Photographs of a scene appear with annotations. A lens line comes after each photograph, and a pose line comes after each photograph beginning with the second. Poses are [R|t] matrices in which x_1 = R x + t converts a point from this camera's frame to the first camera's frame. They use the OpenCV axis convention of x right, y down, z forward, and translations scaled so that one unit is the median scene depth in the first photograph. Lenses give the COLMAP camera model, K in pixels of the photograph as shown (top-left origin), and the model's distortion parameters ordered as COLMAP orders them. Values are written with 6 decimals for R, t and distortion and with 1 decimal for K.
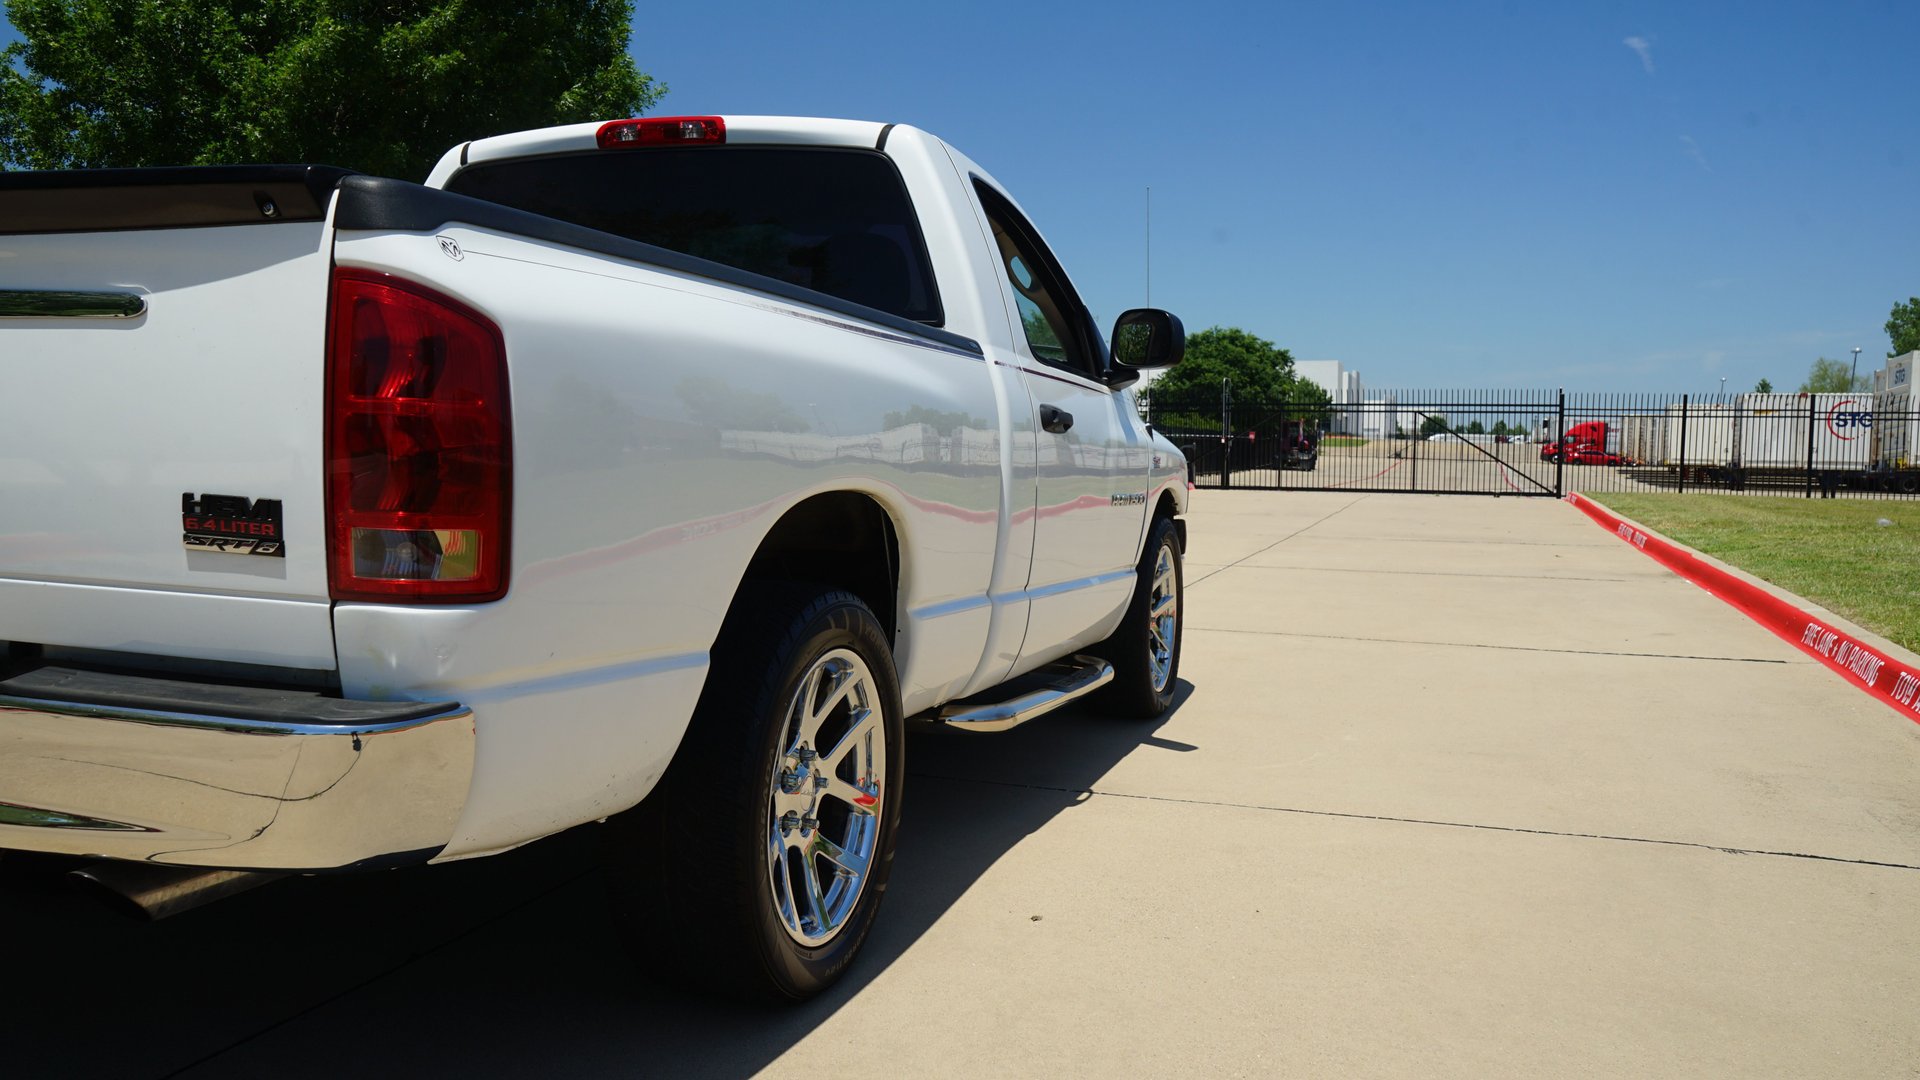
lens RADIAL K [[1522.3, 0, 957.4], [0, 1522.3, 546.9], [0, 0, 1]] dist [-0.012141, 0.005433]
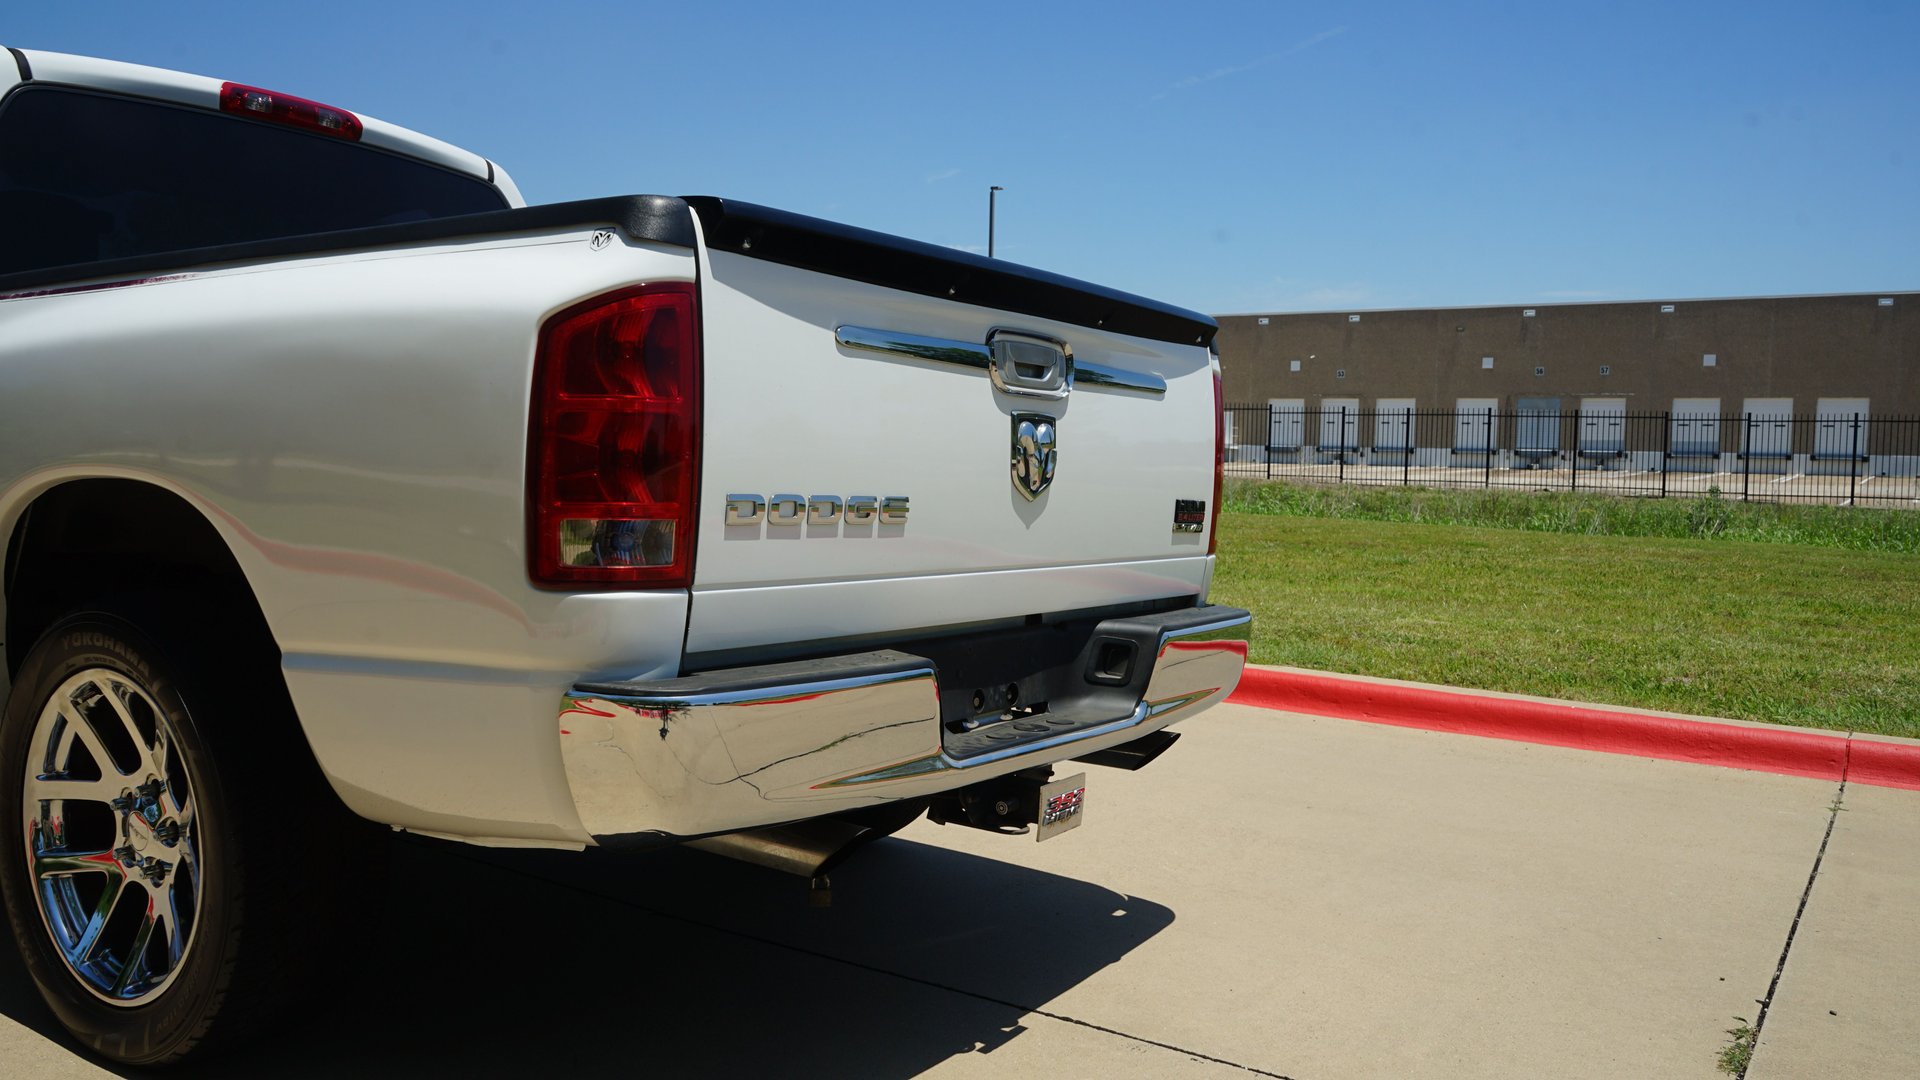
lens RADIAL K [[1522.3, 0, 957.4], [0, 1522.3, 546.9], [0, 0, 1]] dist [-0.012141, 0.005433]
pose [[0.248578, -0.070614, 0.966034, -1.431223], [0.042044, 0.997186, 0.062072, -0.063621], [-0.967699, 0.025186, 0.250848, 0.524918]]
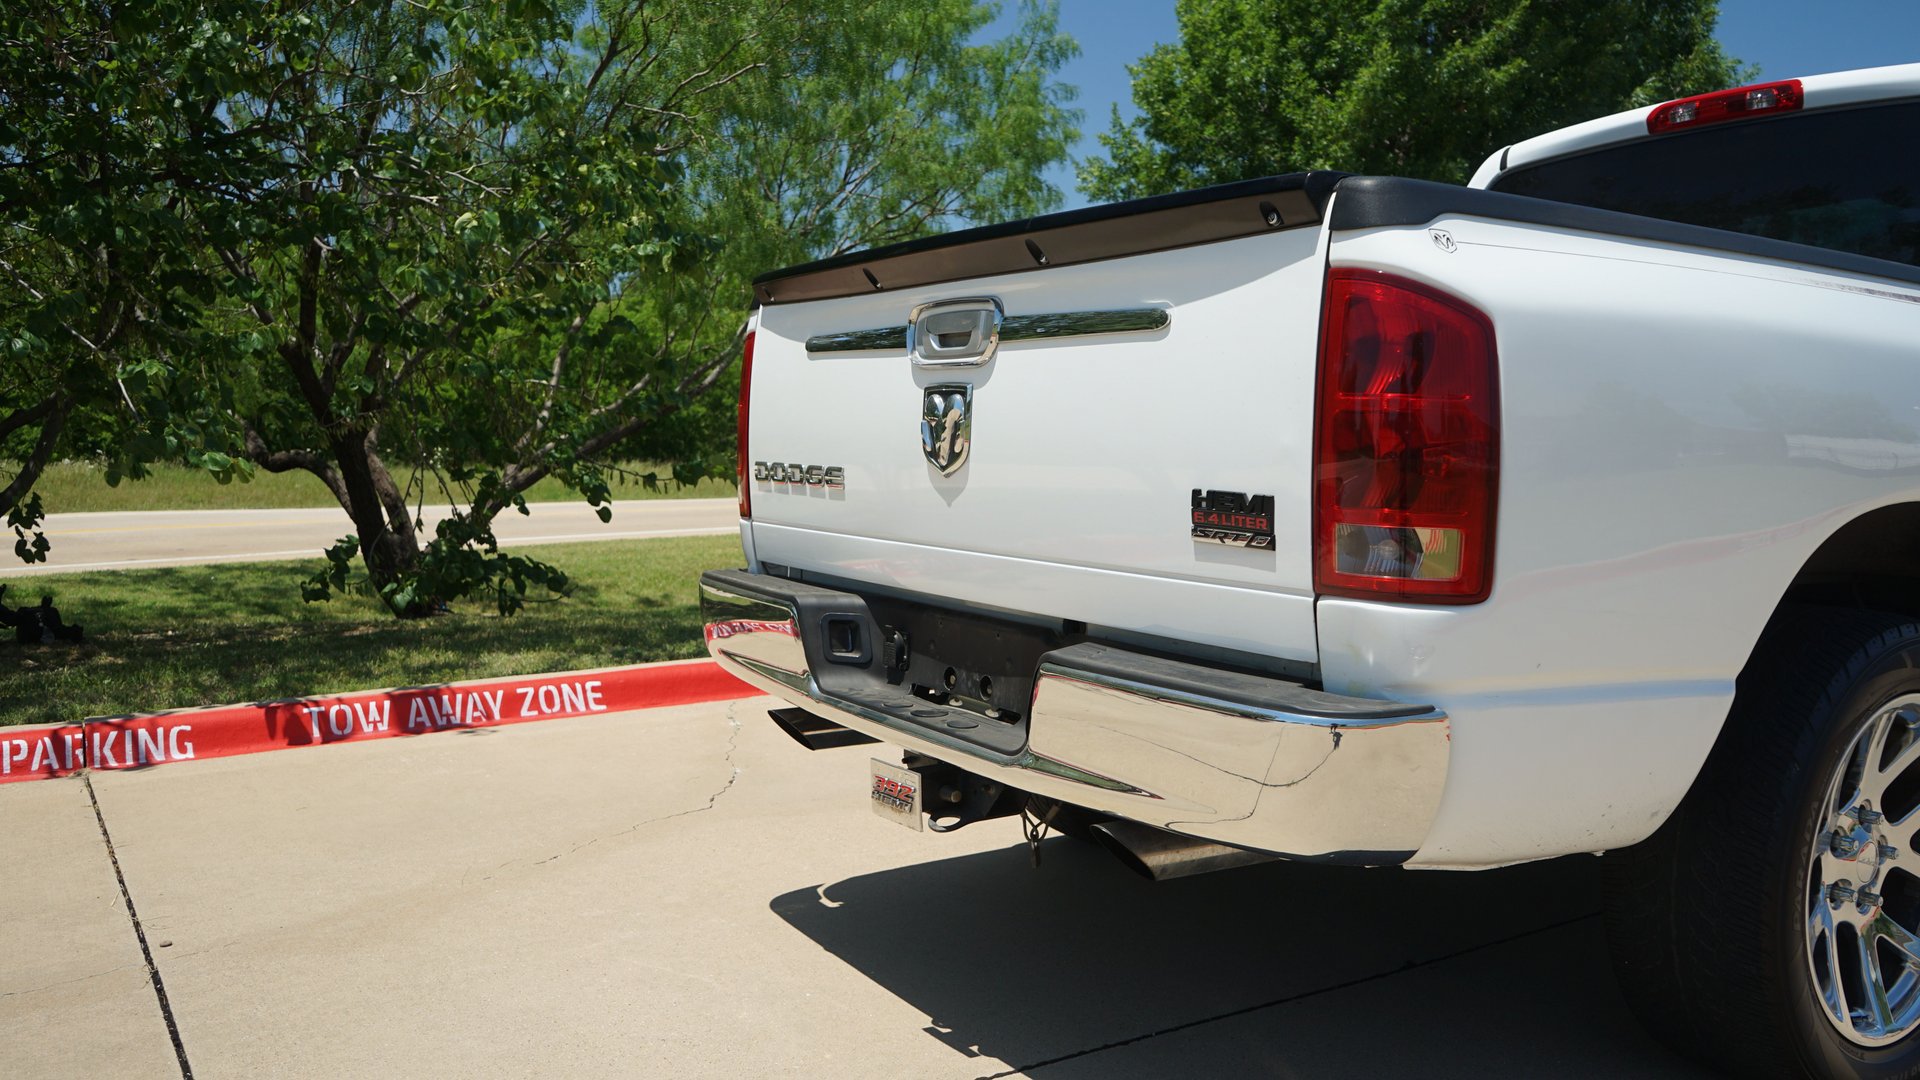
lens RADIAL K [[1524.9, 0, 966.9], [0, 1524.9, 546.3], [0, 0, 1]] dist [-0.008411, 0.006514]
pose [[0.787137, 0.029706, -0.616062, 0.022057], [-0.038903, 0.999242, -0.001524, 0.008546], [0.615550, 0.025166, 0.787696, 0.029302]]
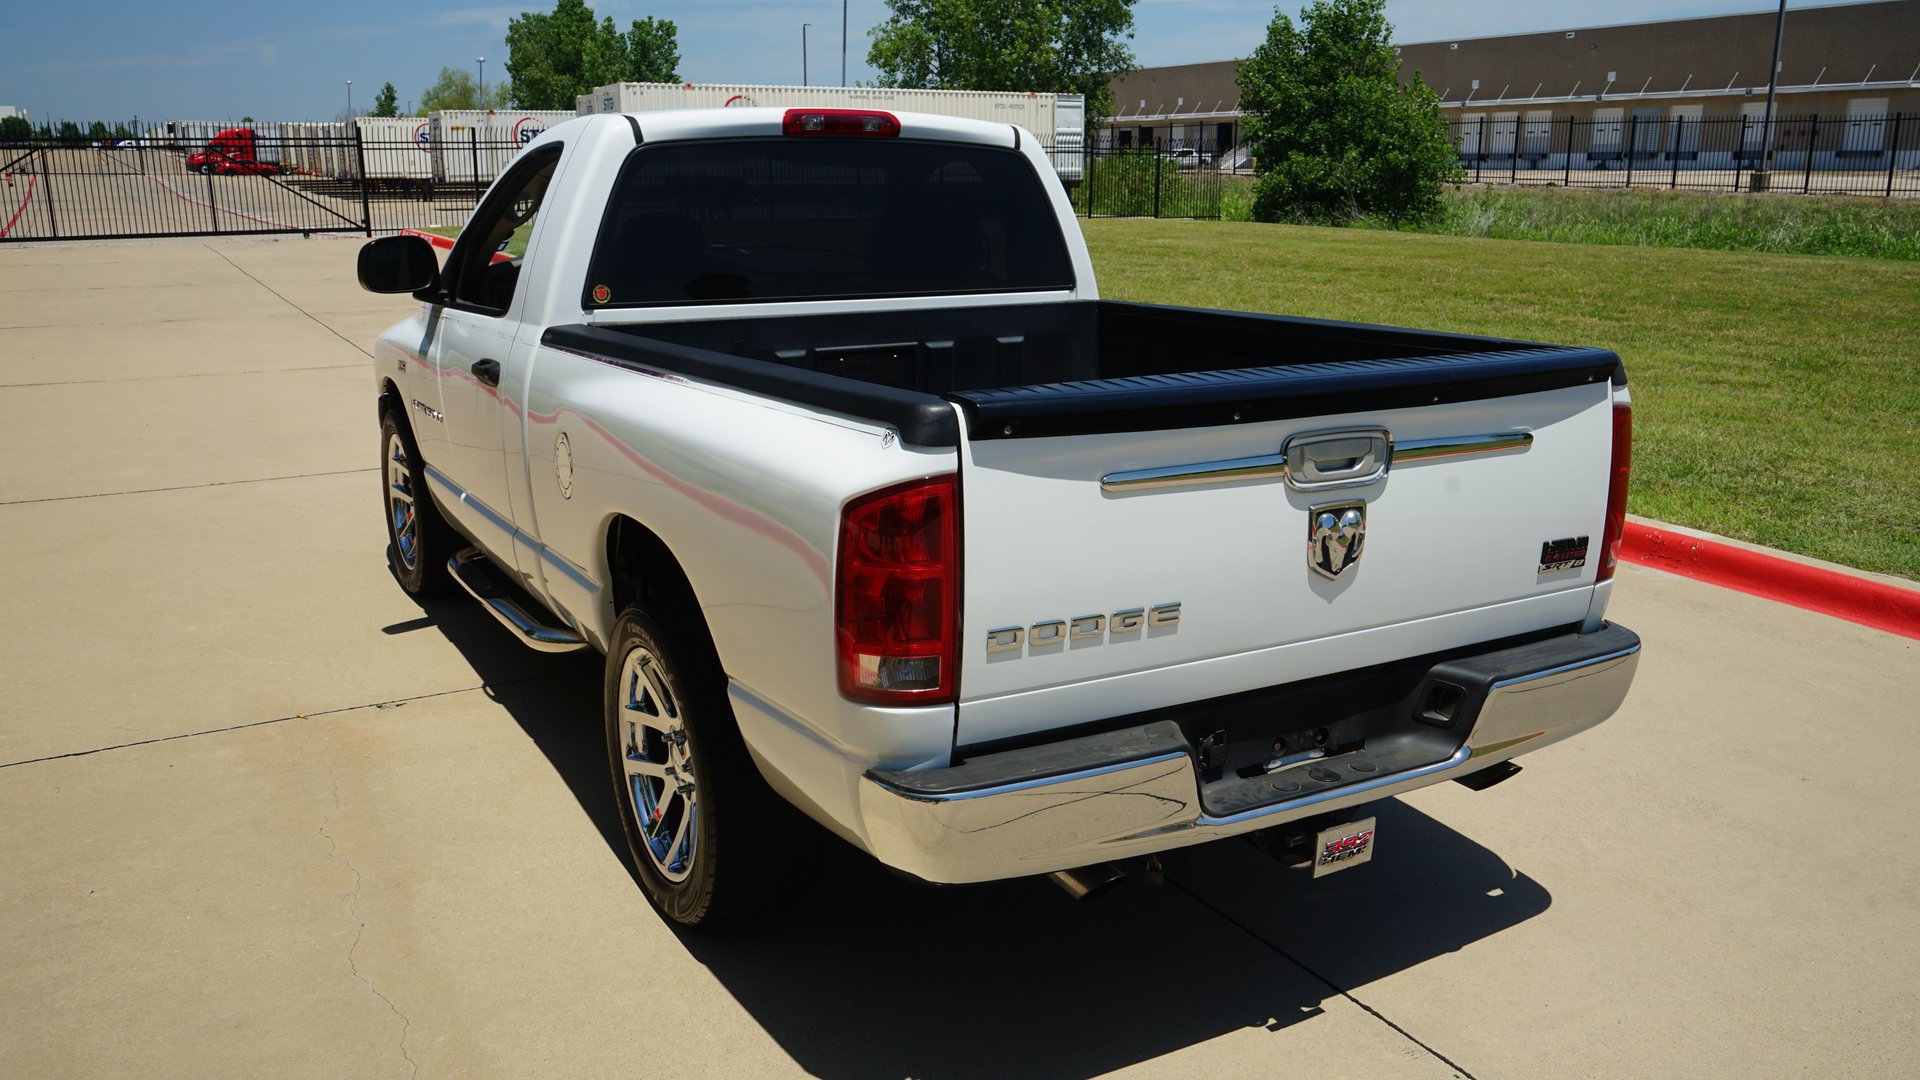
lens RADIAL K [[1516.2, 0, 958.5], [0, 1516.2, 548.5], [0, 0, 1]] dist [-0.013405, 0.004296]
pose [[0.660425, -0.207242, 0.721726, -1.423648], [0.064298, 0.973237, 0.220627, -0.293162], [-0.748134, -0.099302, 0.656075, 0.235560]]
